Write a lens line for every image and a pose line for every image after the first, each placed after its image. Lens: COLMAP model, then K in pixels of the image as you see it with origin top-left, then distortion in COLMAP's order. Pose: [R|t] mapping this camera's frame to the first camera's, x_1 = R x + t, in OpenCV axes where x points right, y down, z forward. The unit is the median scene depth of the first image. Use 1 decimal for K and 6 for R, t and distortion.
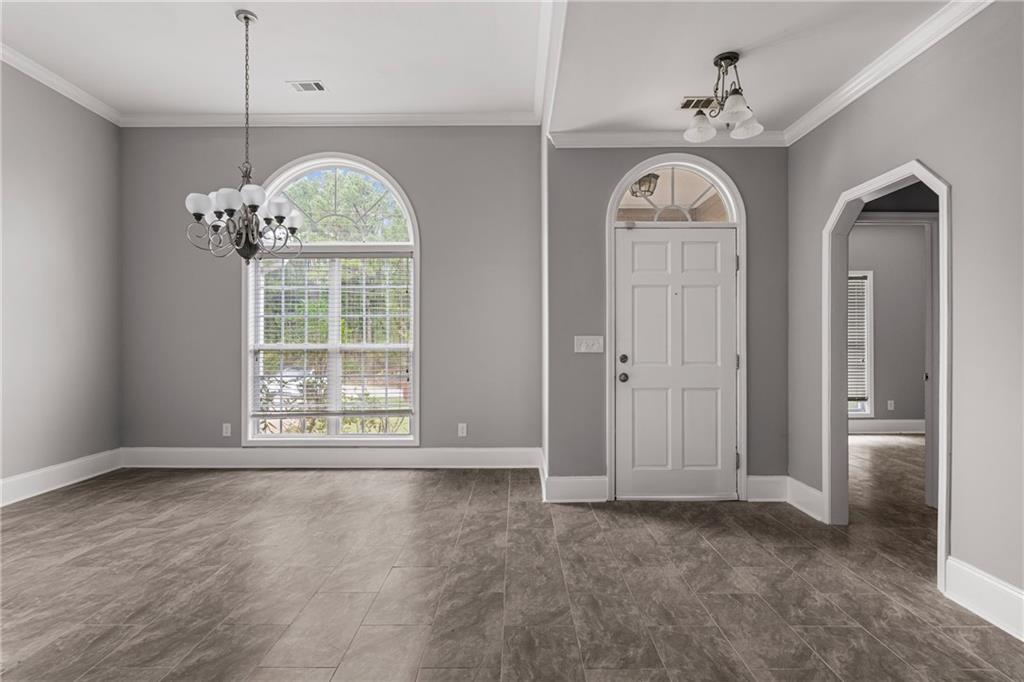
lens RADIAL K [[522.1, 0, 502.8], [0, 522.1, 343.4], [0, 0, 1]] dist [-0.004539, -0.001066]
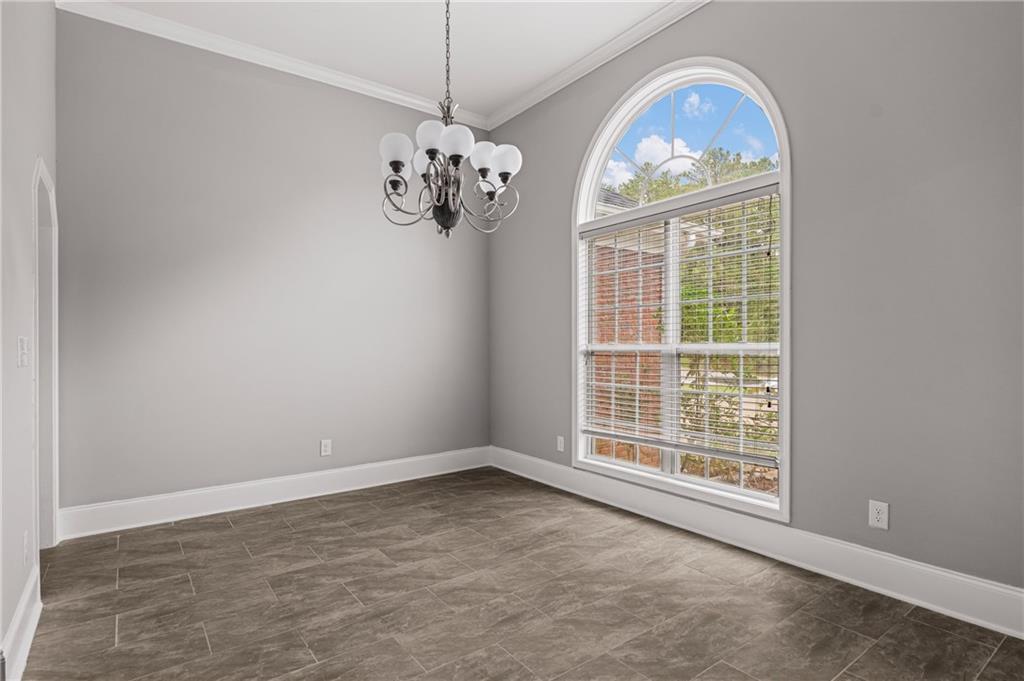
lens RADIAL K [[522.1, 0, 509.3], [0, 522.1, 346.1], [0, 0, 1]] dist [-0.004539, -0.001066]
pose [[0.621547, 0.003062, -0.783371, 0.118976], [0.004679, 0.999960, 0.007621, -0.002762], [0.783363, -0.008403, 0.621507, 0.519464]]
